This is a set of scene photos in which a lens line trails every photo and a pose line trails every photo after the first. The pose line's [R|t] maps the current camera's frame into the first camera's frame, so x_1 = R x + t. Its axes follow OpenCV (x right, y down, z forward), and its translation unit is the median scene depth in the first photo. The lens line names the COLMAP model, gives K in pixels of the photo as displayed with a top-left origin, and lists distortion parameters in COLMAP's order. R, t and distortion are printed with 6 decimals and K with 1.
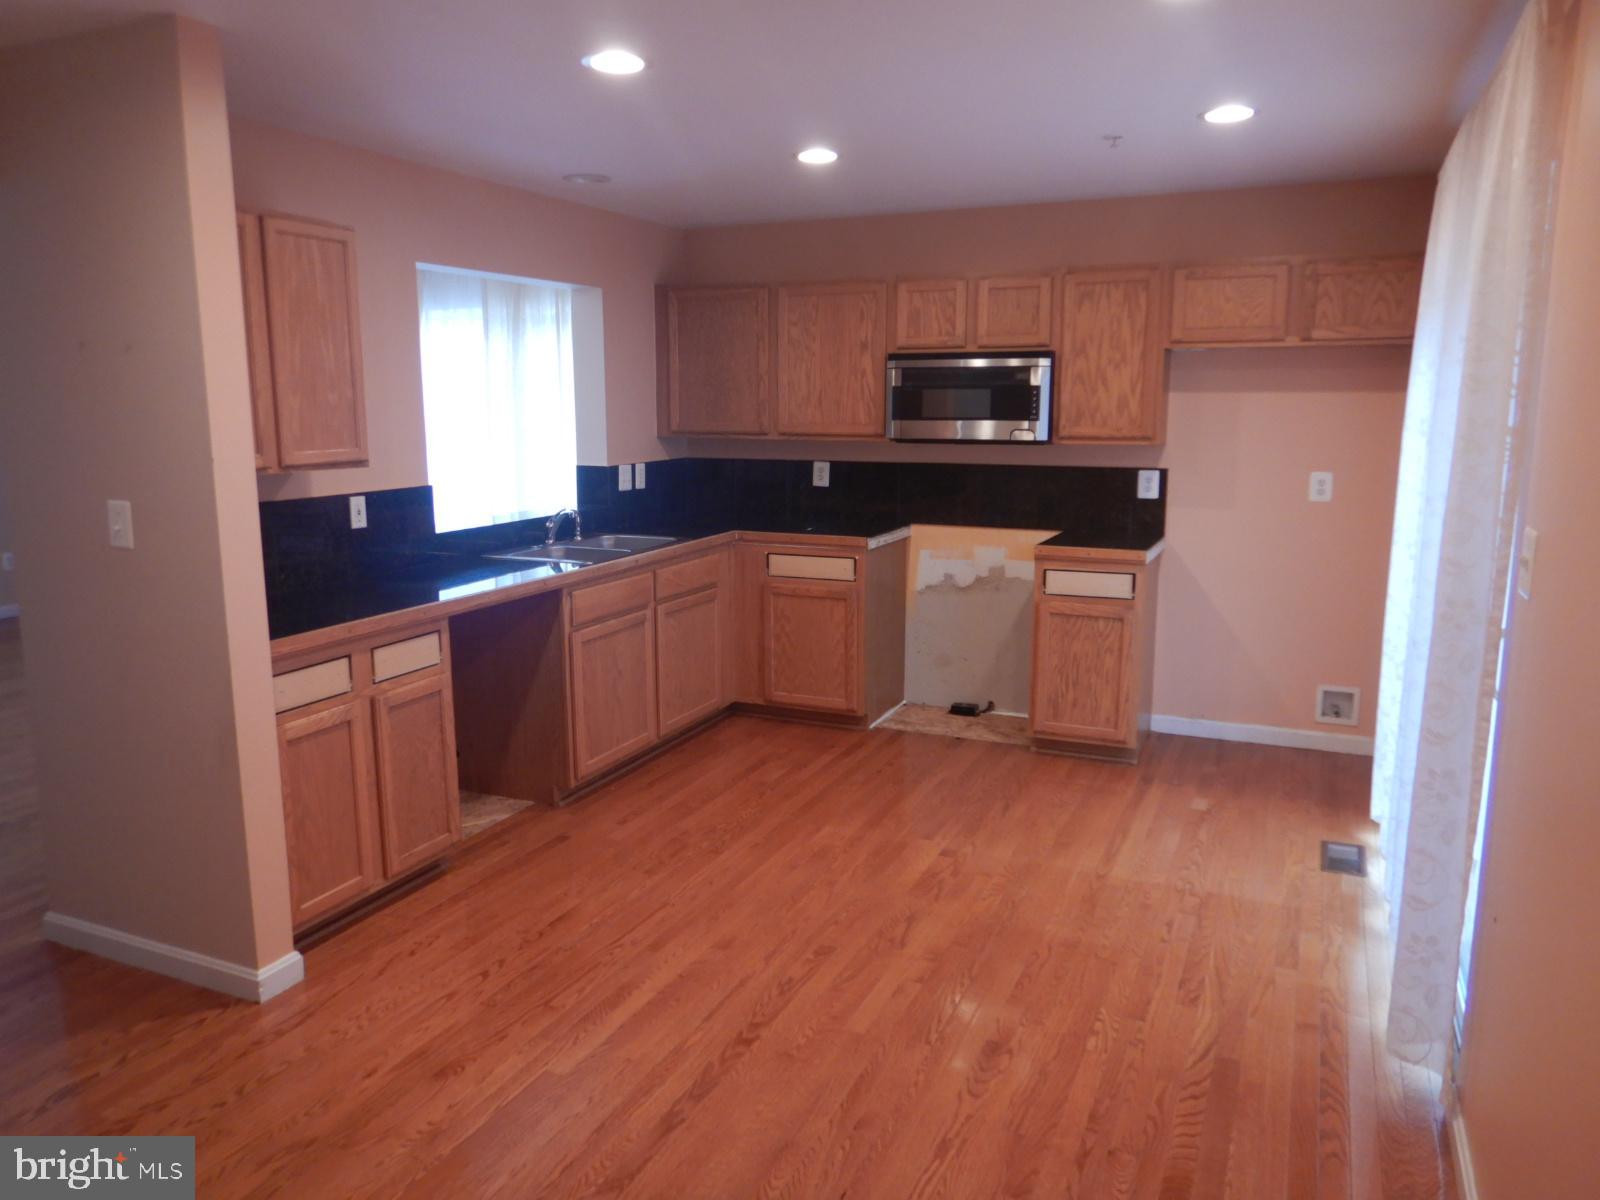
lens RADIAL K [[1125.7, 0, 792.9], [0, 1125.7, 597.1], [0, 0, 1]] dist [0.006187, -0.010995]
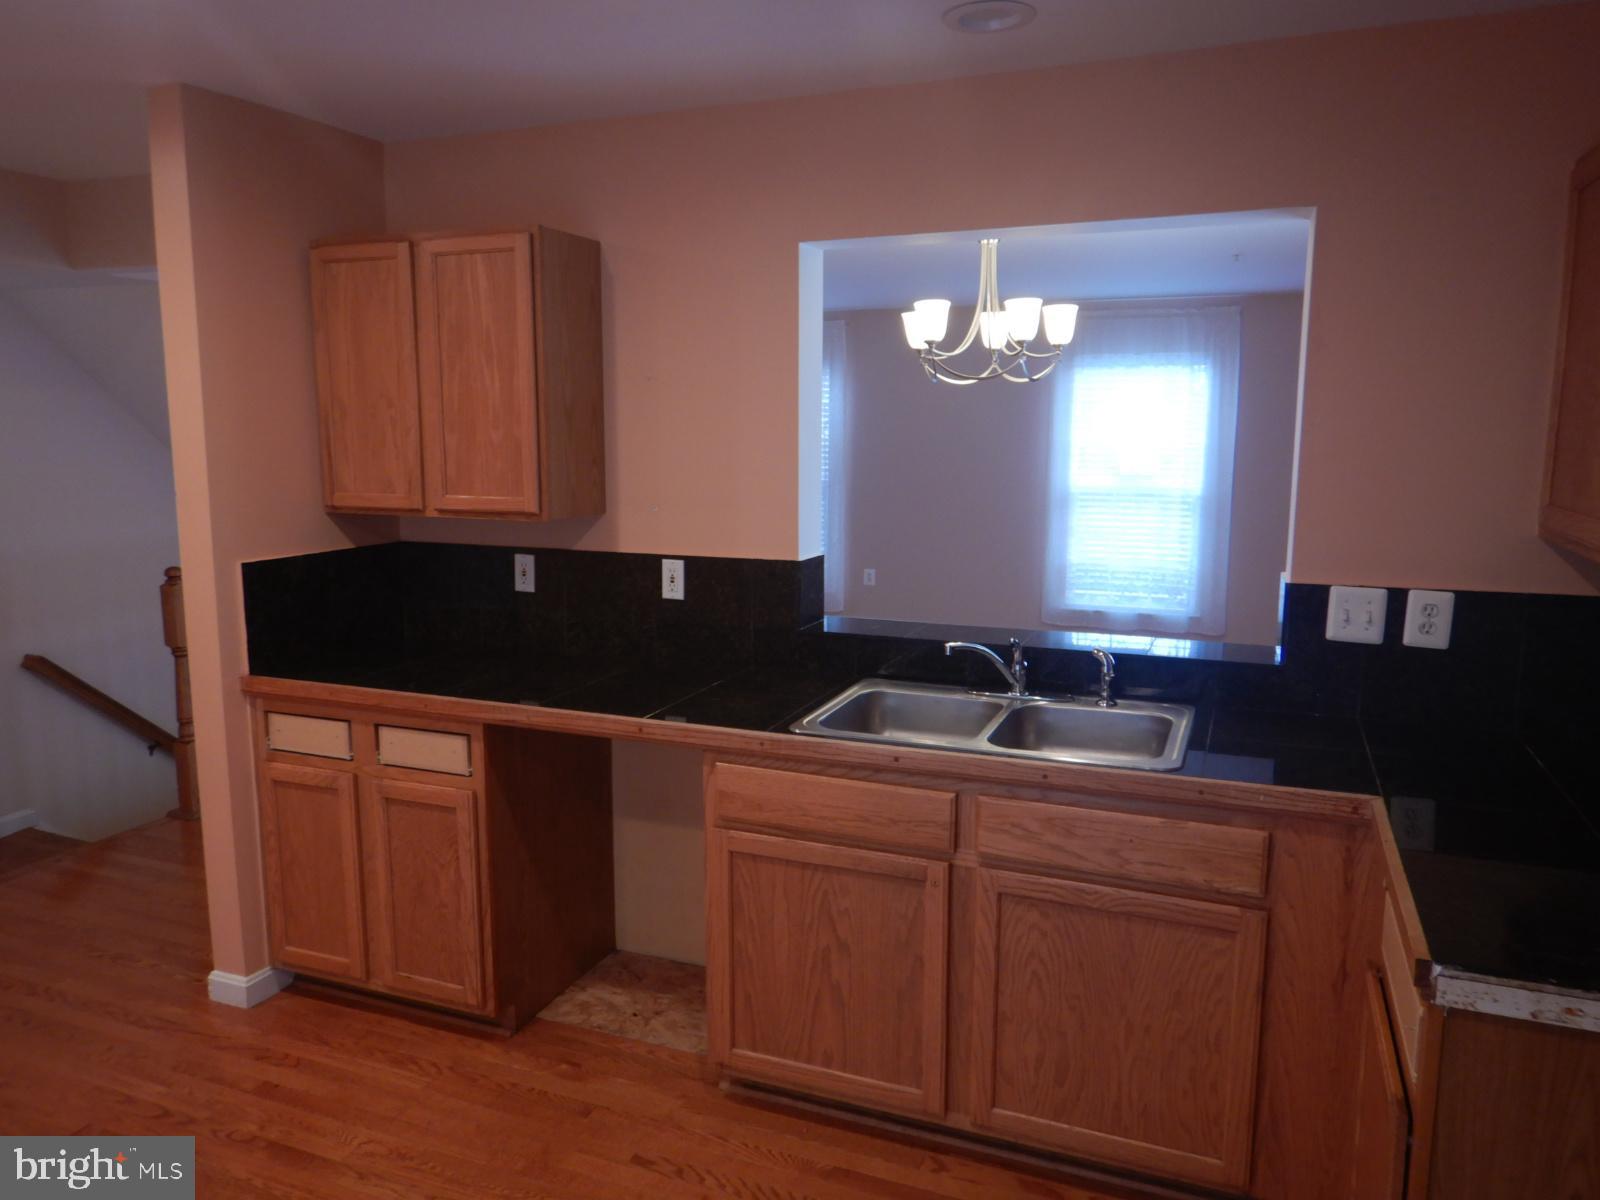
lens RADIAL K [[1125.7, 0, 792.9], [0, 1125.7, 597.1], [0, 0, 1]] dist [0.006187, -0.010995]
pose [[0.043818, 0.156860, -0.986648, 0.466037], [-0.174529, 0.973612, 0.147036, -0.225352], [0.983677, 0.165756, 0.070038, 1.194227]]
